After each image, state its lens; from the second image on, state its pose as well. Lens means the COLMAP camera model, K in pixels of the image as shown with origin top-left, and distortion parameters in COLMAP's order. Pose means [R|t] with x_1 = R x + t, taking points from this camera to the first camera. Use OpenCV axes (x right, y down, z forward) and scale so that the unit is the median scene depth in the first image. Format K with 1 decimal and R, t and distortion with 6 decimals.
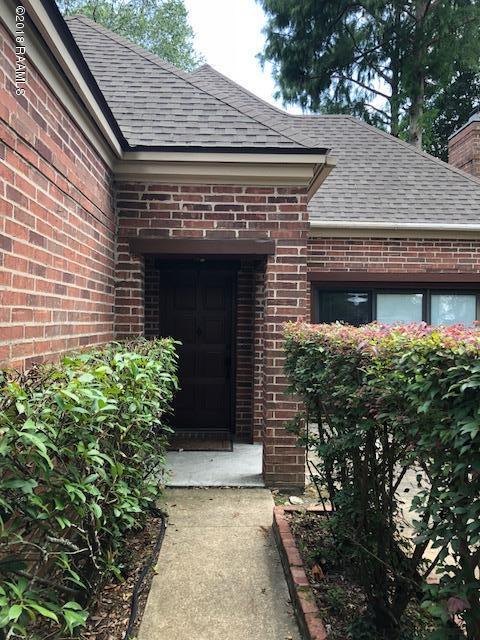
lens RADIAL K [[522.4, 0, 240.7], [0, 522.4, 321.0], [0, 0, 1]] dist [0.063778, 0.002906]
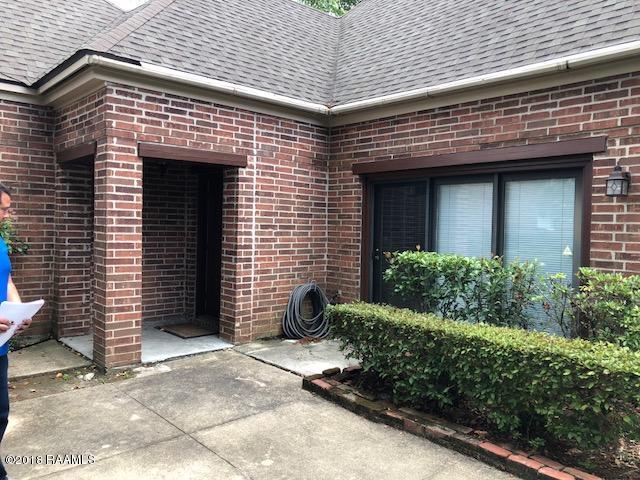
lens RADIAL K [[522.4, 0, 320.5], [0, 522.4, 239.1], [0, 0, 1]] dist [0.063778, 0.002906]
pose [[0.631803, 0.027471, -0.774642, 0.755095], [-0.014285, 0.999615, 0.023798, 0.010783], [0.774997, -0.003970, 0.631952, 0.405836]]
